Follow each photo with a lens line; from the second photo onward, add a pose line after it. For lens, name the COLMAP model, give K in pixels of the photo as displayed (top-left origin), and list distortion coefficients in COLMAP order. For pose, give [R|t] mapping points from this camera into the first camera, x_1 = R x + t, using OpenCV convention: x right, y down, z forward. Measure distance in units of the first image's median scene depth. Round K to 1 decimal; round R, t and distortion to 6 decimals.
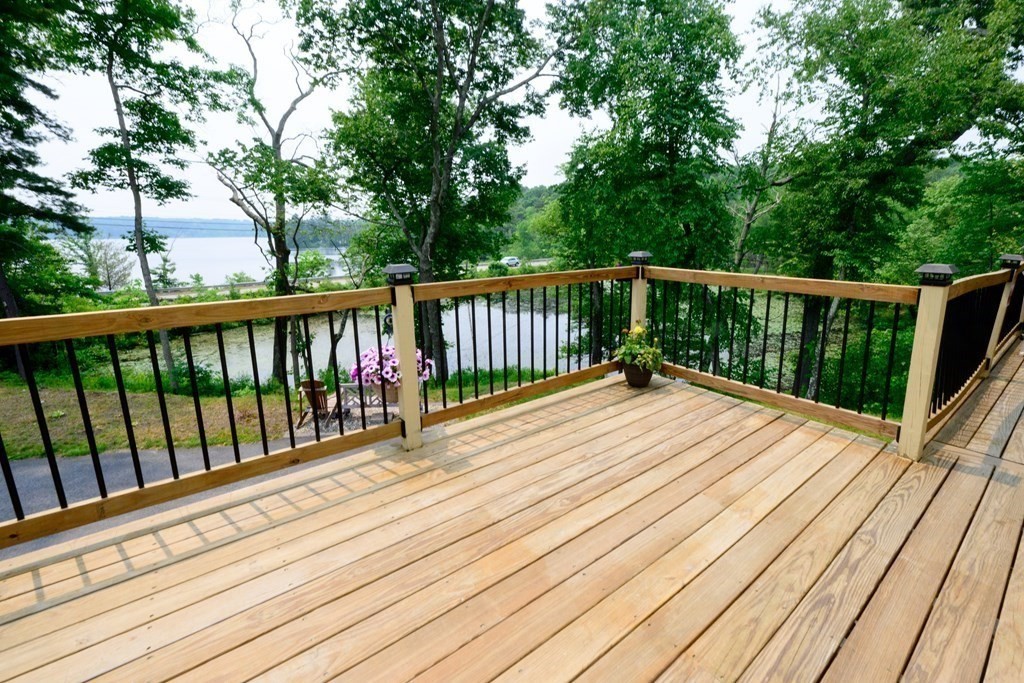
lens RADIAL K [[445.3, 0, 547.7], [0, 445.3, 321.6], [0, 0, 1]] dist [-0.002744, 0.000679]
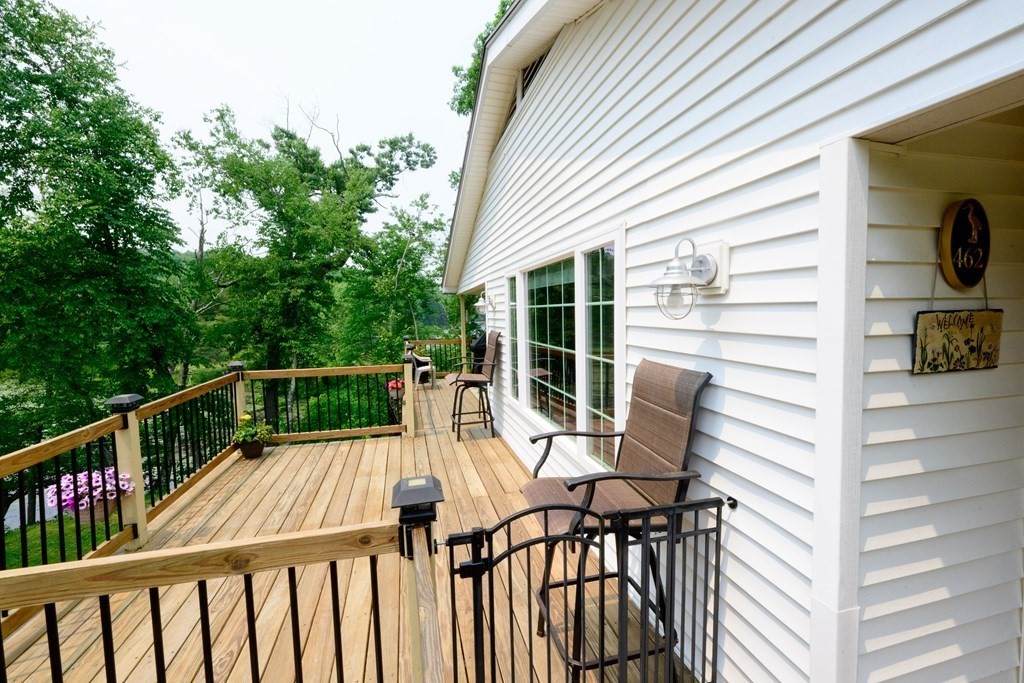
lens RADIAL K [[401.9, 0, 510.3], [0, 401.9, 340.6], [0, 0, 1]] dist [-0.000655, 0.000127]
pose [[0.422373, -0.062380, 0.904273, -0.607137], [0.196441, 0.980219, -0.024136, -0.024758], [-0.884879, 0.187830, 0.426272, -0.320278]]
